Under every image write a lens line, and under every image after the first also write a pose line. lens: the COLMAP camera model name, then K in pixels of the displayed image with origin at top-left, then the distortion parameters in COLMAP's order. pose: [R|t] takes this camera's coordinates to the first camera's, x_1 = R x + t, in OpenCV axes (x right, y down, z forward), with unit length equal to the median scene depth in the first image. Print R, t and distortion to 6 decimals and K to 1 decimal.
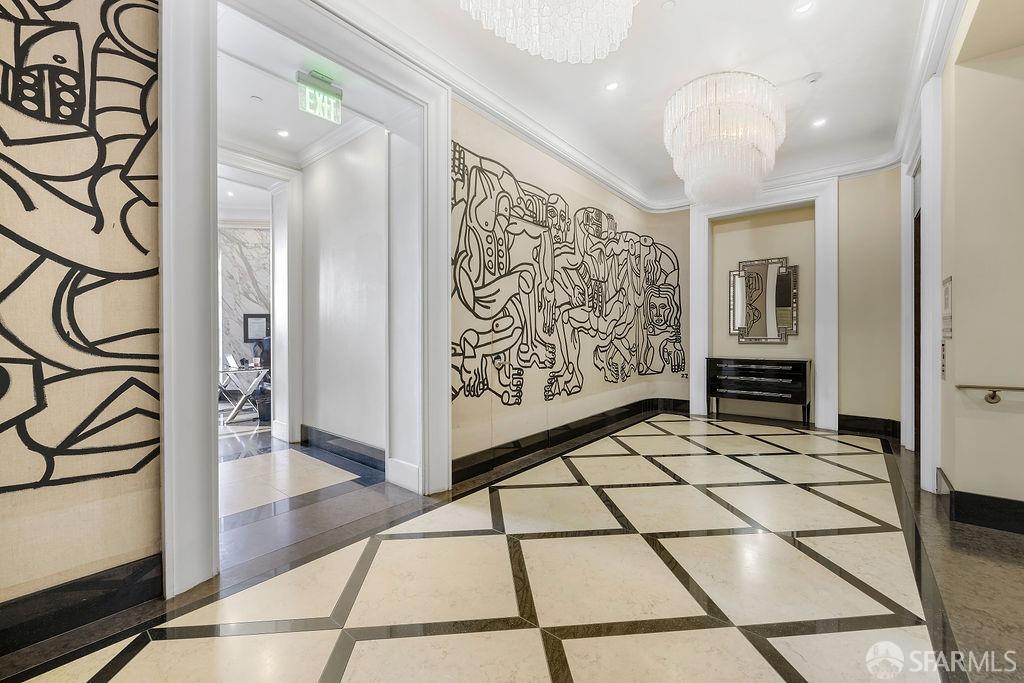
lens RADIAL K [[415.5, 0, 515.3], [0, 415.5, 338.8], [0, 0, 1]] dist [-0.021373, 0.003270]
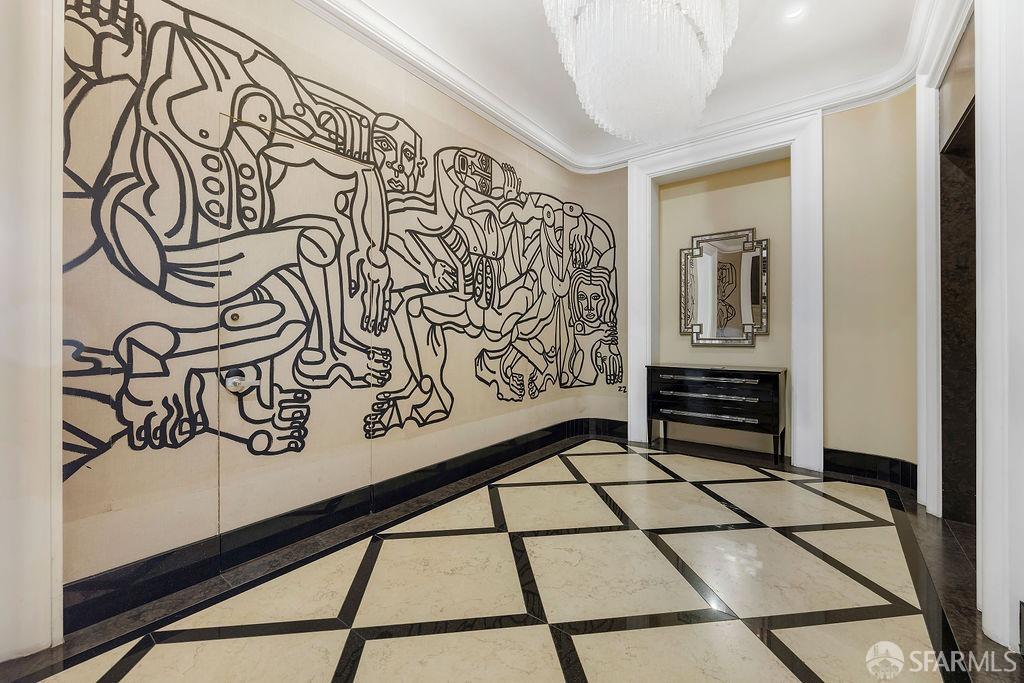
lens RADIAL K [[415.5, 0, 518.6], [0, 415.5, 337.0], [0, 0, 1]] dist [-0.021373, 0.003270]
pose [[0.999336, -0.000309, 0.036436, 0.269826], [0.000495, 0.999987, -0.005111, -0.001413], [-0.036434, 0.005126, 0.999323, 0.354833]]
